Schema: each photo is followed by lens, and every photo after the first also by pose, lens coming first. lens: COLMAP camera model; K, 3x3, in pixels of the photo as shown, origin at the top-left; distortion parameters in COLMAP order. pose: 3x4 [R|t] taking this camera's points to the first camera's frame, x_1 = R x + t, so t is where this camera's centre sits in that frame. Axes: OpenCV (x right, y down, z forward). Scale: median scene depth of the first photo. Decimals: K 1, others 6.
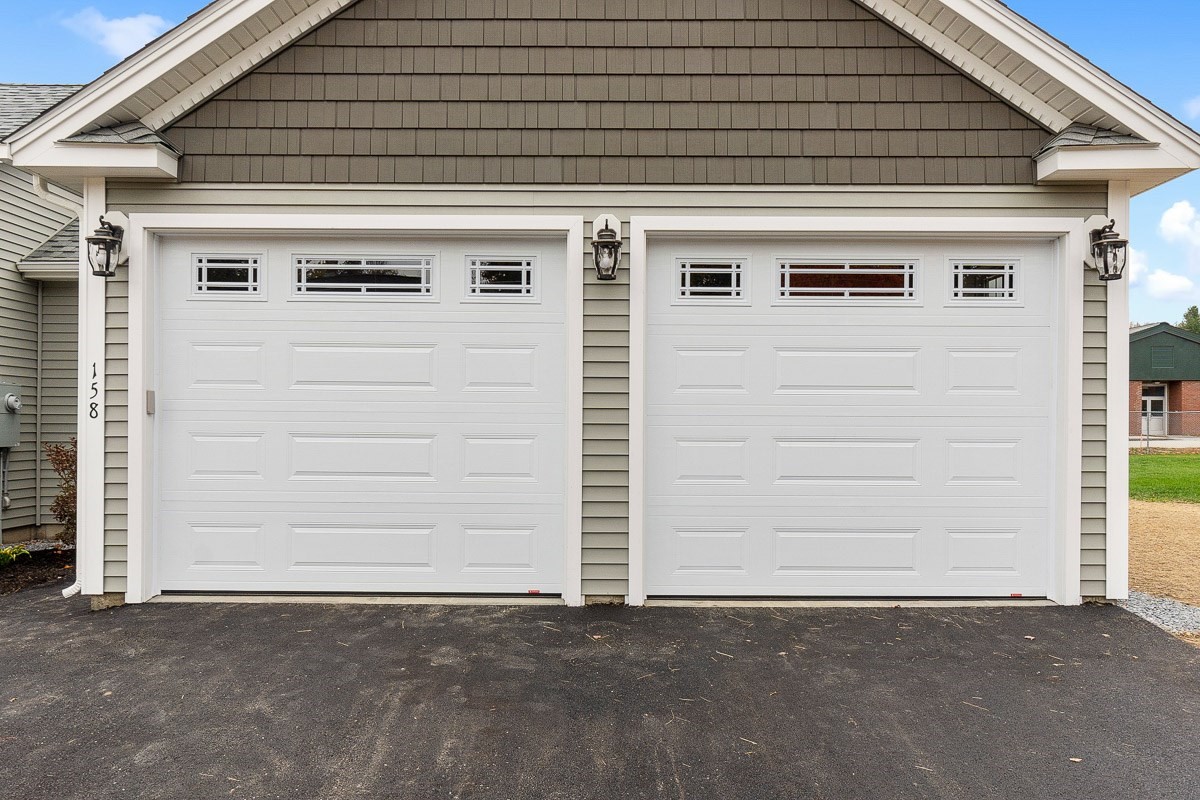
lens RADIAL K [[891.1, 0, 572.1], [0, 891.1, 425.7], [0, 0, 1]] dist [0.006409, 0.002097]
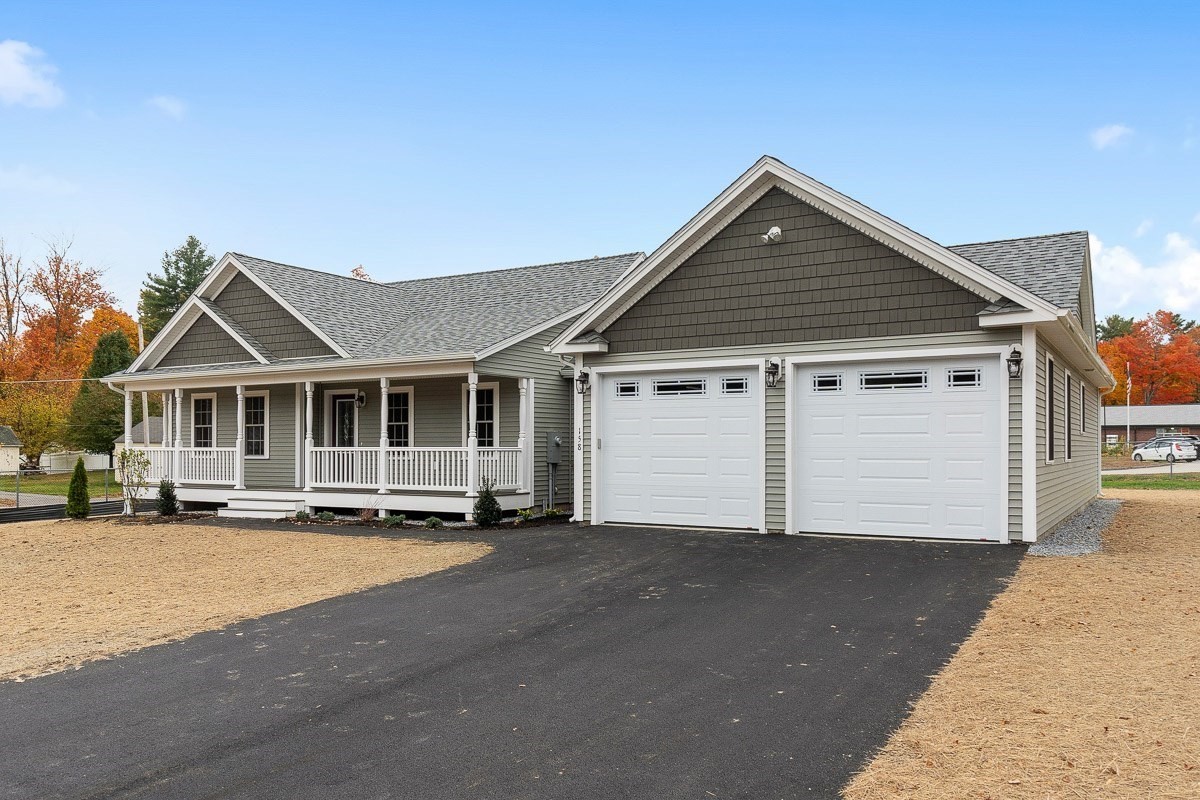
lens RADIAL K [[931.9, 0, 607.3], [0, 931.9, 438.1], [0, 0, 1]] dist [0.061174, 0.000160]
pose [[0.862441, -0.010754, -0.506043, 0.849283], [0.005680, 0.999917, -0.011569, -0.011211], [0.506125, 0.007103, 0.862431, -1.206702]]
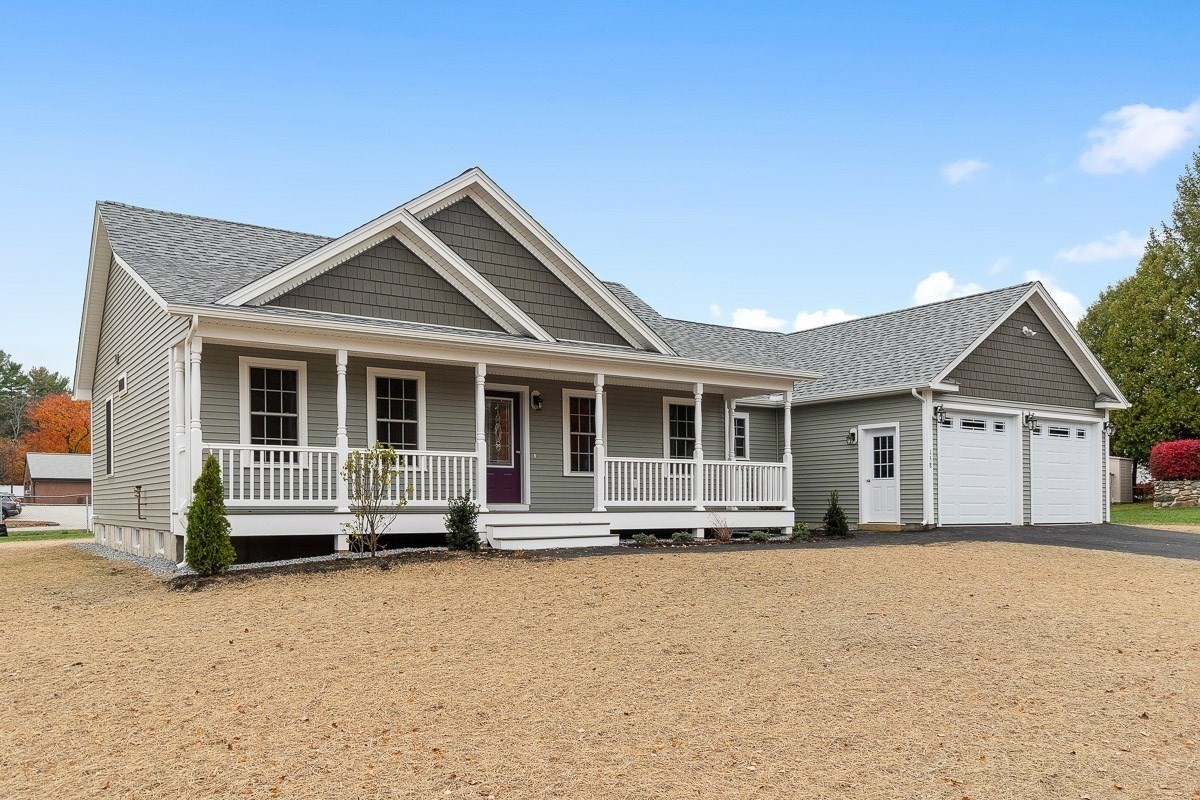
lens RADIAL K [[937.0, 0, 600.0], [0, 937.0, 400.0], [0, 0, 1]] dist [0.003536, 0.000264]
pose [[0.829034, 0.054979, 0.556490, -3.289118], [-0.024271, 0.997755, -0.062415, -0.015852], [-0.558672, 0.038238, 0.828507, -1.052836]]
